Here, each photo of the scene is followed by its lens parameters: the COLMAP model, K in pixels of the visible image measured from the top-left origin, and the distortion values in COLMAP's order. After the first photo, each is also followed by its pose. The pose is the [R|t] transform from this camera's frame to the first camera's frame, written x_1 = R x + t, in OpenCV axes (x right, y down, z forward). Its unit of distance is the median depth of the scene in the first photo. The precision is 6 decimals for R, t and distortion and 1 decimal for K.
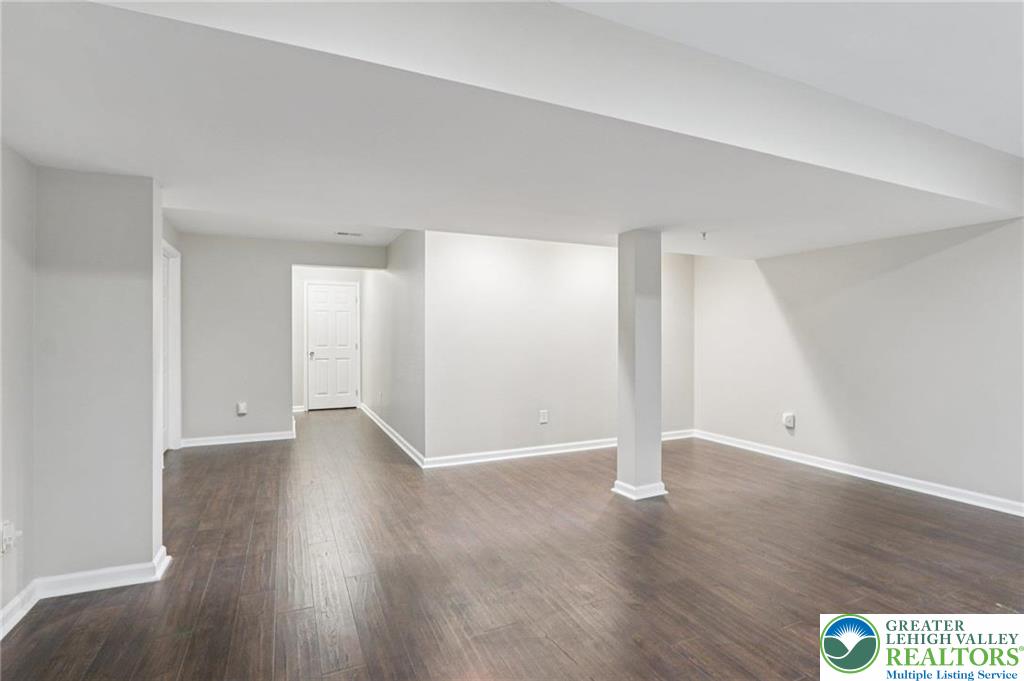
lens RADIAL K [[477.3, 0, 509.9], [0, 477.3, 344.2], [0, 0, 1]] dist [-0.016081, 0.000327]
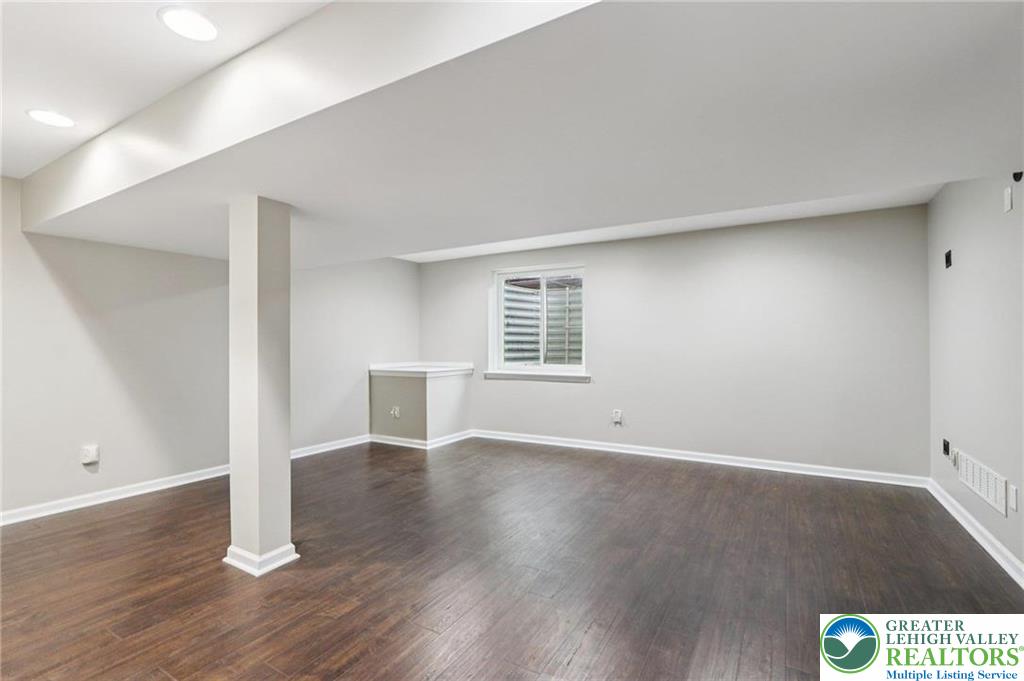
lens RADIAL K [[477.3, 0, 509.9], [0, 477.3, 344.2], [0, 0, 1]] dist [-0.016081, 0.000327]
pose [[-0.574669, 0.001641, 0.818384, -0.551454], [0.014986, 0.999851, 0.008519, -0.018342], [-0.818249, 0.017160, -0.574608, 1.134361]]
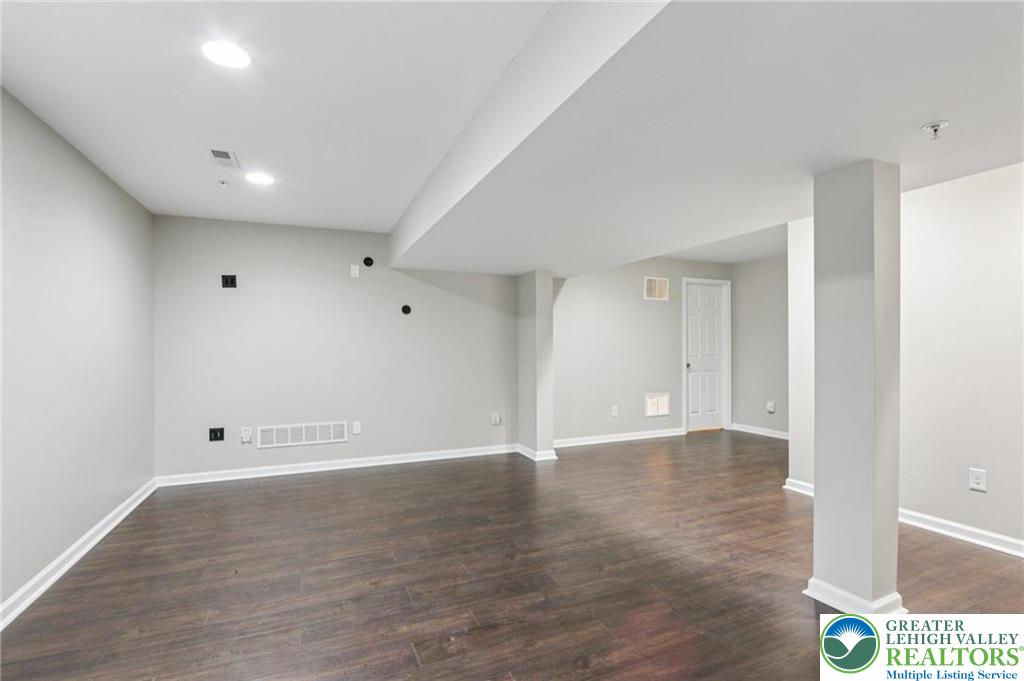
lens RADIAL K [[473.3, 0, 512.0], [0, 473.3, 340.5], [0, 0, 1]] dist [-0.013011, 0.000224]
pose [[-0.021337, -0.014005, -0.999674, 0.903114], [-0.007523, 0.999876, -0.013847, -0.007584], [0.999744, 0.007225, -0.021440, 0.600515]]
